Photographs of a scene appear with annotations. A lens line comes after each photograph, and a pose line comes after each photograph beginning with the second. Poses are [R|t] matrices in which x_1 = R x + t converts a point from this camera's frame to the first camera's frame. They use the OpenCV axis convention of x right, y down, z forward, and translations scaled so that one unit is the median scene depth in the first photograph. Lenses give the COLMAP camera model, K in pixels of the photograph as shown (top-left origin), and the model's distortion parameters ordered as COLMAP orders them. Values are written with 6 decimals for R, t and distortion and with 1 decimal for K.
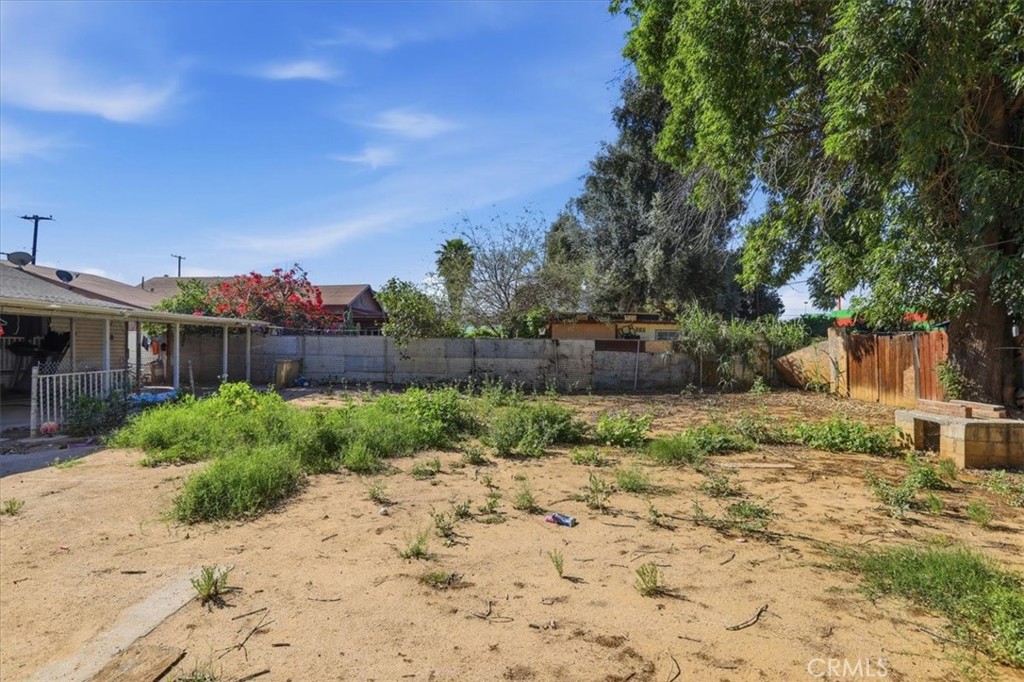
lens RADIAL K [[483.8, 0, 501.6], [0, 483.8, 333.5], [0, 0, 1]] dist [-0.029823, 0.010636]
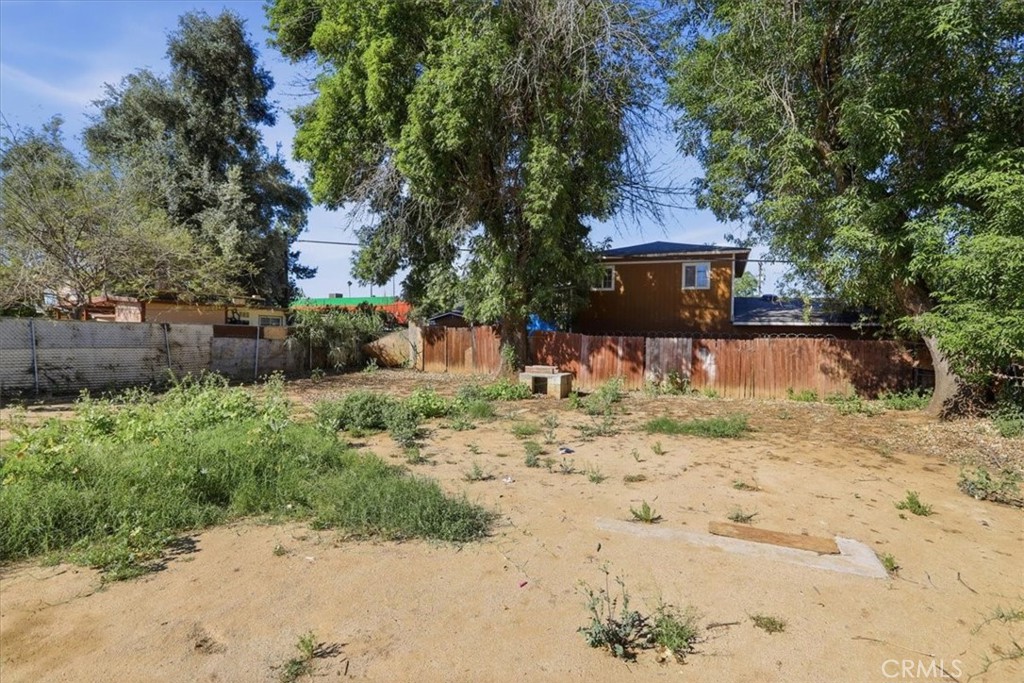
lens RADIAL K [[491.8, 0, 517.0], [0, 491.8, 343.1], [0, 0, 1]] dist [-0.029730, 0.009031]
pose [[0.407015, -0.013871, 0.913316, -0.426412], [-0.037461, 0.998790, 0.031863, -0.002981], [-0.912653, -0.047183, 0.406002, 0.154132]]
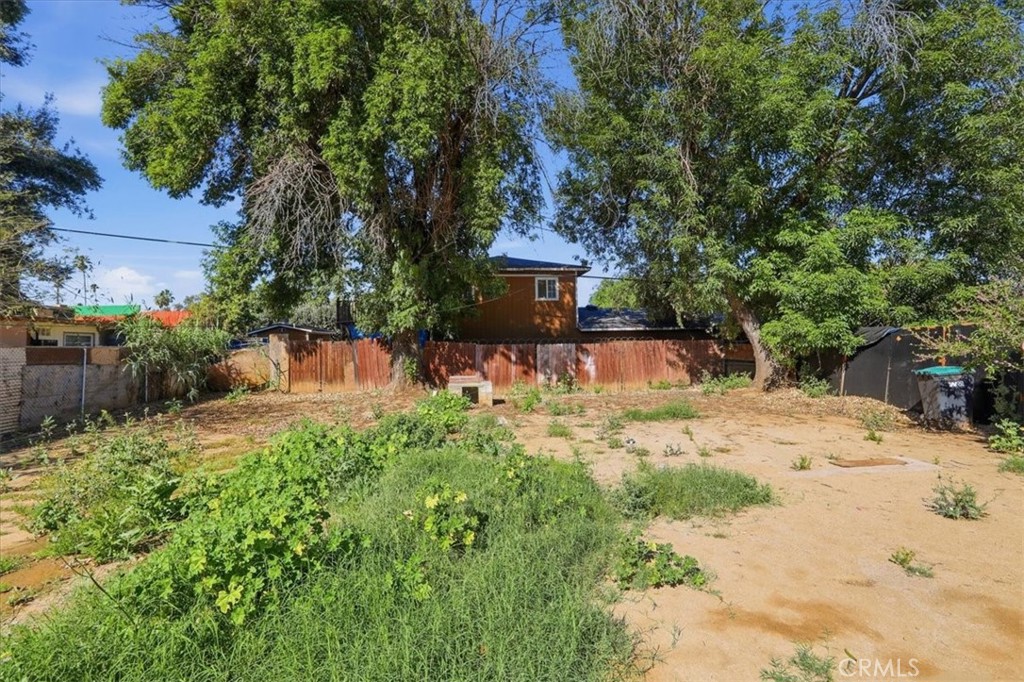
lens RADIAL K [[491.8, 0, 524.1], [0, 491.8, 332.2], [0, 0, 1]] dist [-0.029730, 0.009031]
pose [[-0.100992, 0.015869, 0.994761, -0.521970], [-0.005533, 0.999848, -0.016512, -0.000322], [-0.994872, -0.007172, -0.100889, 0.479246]]
